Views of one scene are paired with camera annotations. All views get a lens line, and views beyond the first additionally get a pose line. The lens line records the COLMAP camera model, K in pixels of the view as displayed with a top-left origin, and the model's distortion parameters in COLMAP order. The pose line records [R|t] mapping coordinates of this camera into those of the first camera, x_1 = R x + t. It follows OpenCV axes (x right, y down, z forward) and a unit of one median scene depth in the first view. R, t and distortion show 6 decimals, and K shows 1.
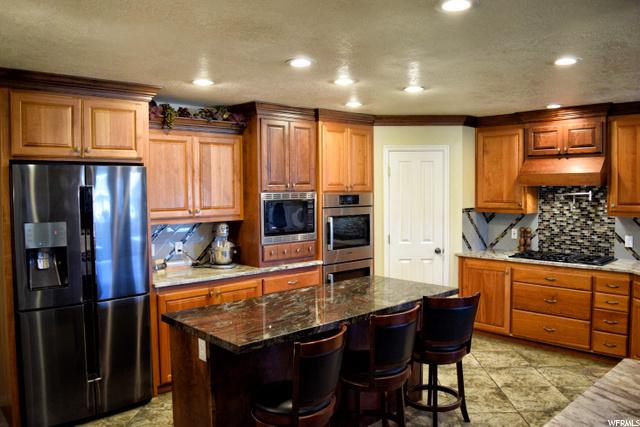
lens RADIAL K [[499.7, 0, 320.0], [0, 499.7, 213.5], [0, 0, 1]] dist [-0.089662, 0.001675]
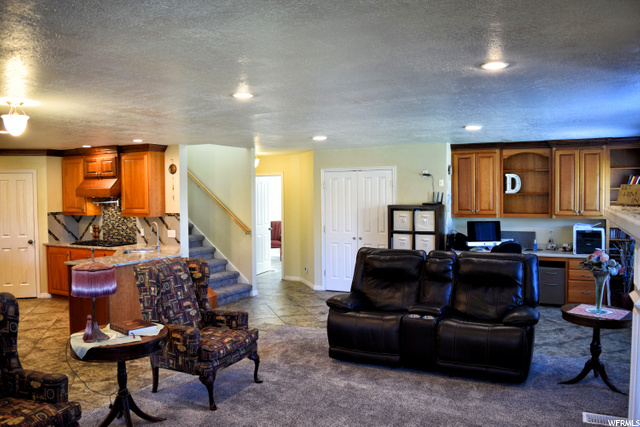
lens RADIAL K [[499.7, 0, 320.0], [0, 499.7, 213.5], [0, 0, 1]] dist [-0.089662, 0.001675]
pose [[0.938755, -0.008970, 0.344468, 0.601815], [0.014449, 0.999807, -0.013342, 0.025754], [-0.344282, 0.017503, 0.938703, -0.681987]]
